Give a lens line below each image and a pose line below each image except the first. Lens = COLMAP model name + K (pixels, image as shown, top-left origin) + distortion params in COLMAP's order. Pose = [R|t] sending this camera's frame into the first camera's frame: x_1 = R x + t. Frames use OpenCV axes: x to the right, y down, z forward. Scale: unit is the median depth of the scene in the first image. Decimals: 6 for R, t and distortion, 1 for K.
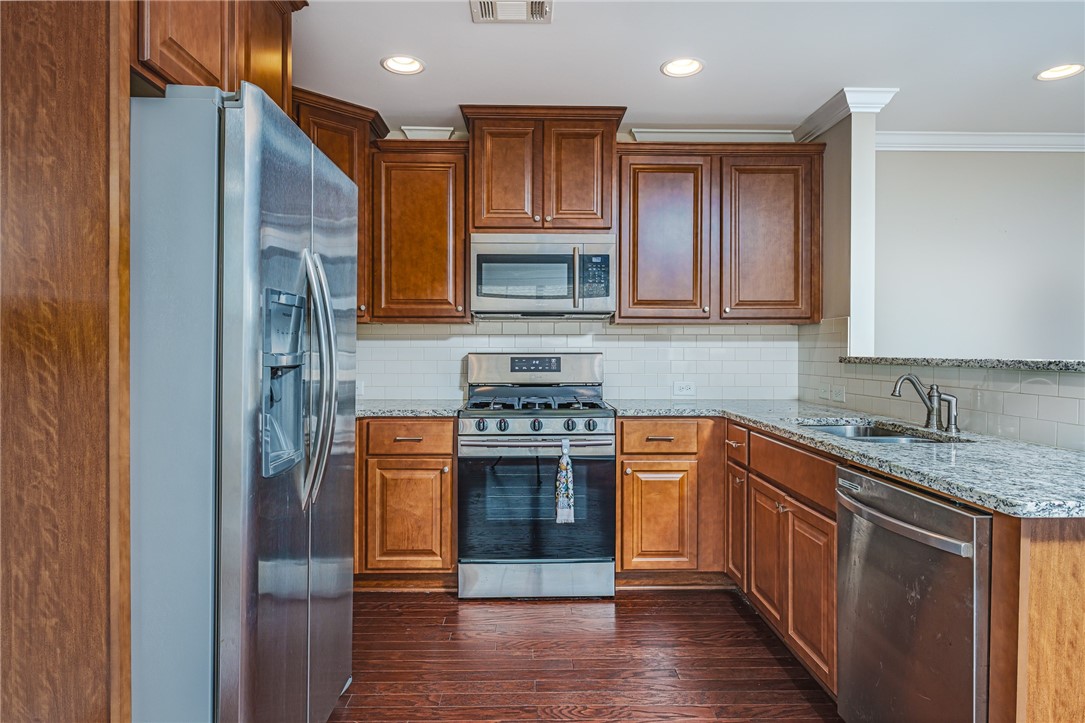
lens RADIAL K [[661.4, 0, 547.3], [0, 661.4, 356.2], [0, 0, 1]] dist [-0.001331, -0.001829]
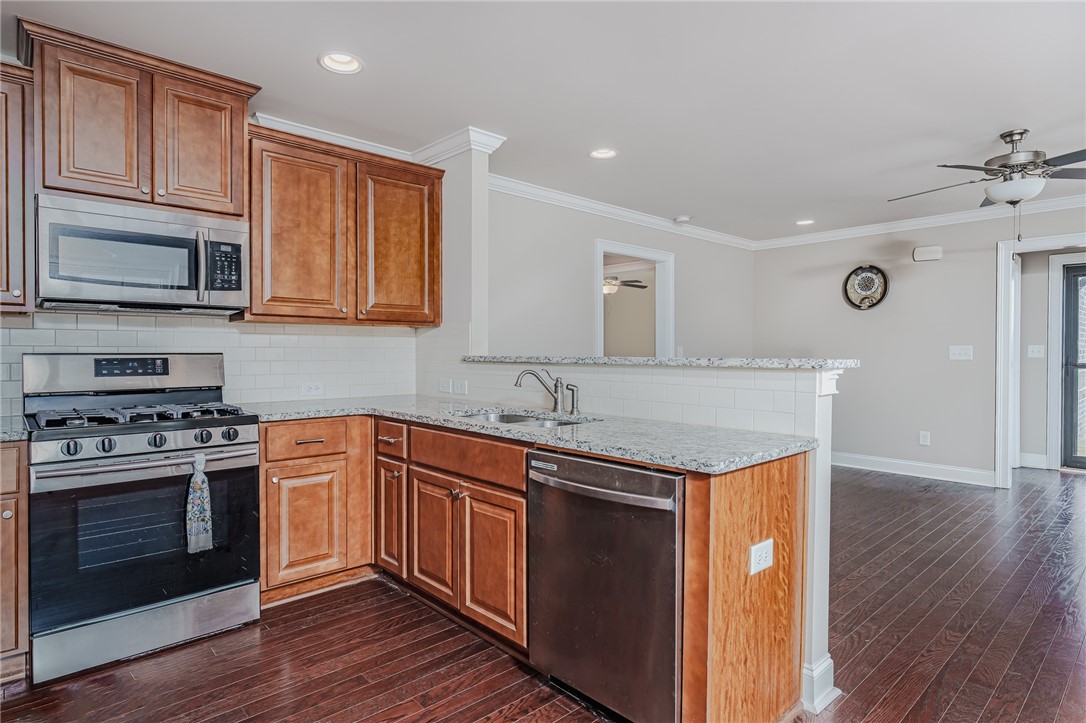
lens RADIAL K [[583.9, 0, 553.8], [0, 583.9, 357.9], [0, 0, 1]] dist [0.001199, -0.001501]
pose [[0.748146, -0.007712, 0.663489, -0.127201], [0.004437, 0.999968, 0.006619, -0.001563], [-0.663519, -0.002008, 0.748157, 0.124713]]
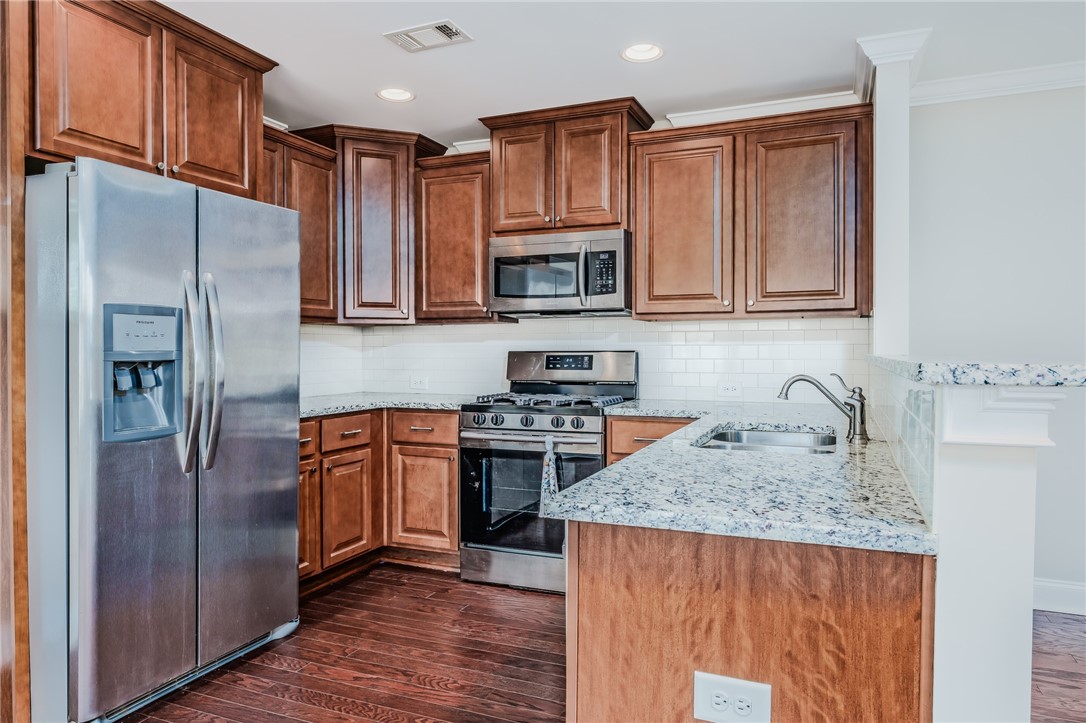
lens RADIAL K [[690.0, 0, 543.0], [0, 690.0, 355.8], [0, 0, 1]] dist [-0.001137, 0.003624]
pose [[0.916475, 0.000691, -0.400092, 0.431678], [-0.000203, 0.999999, 0.001262, 0.001236], [0.400093, -0.001075, 0.916474, 0.022954]]
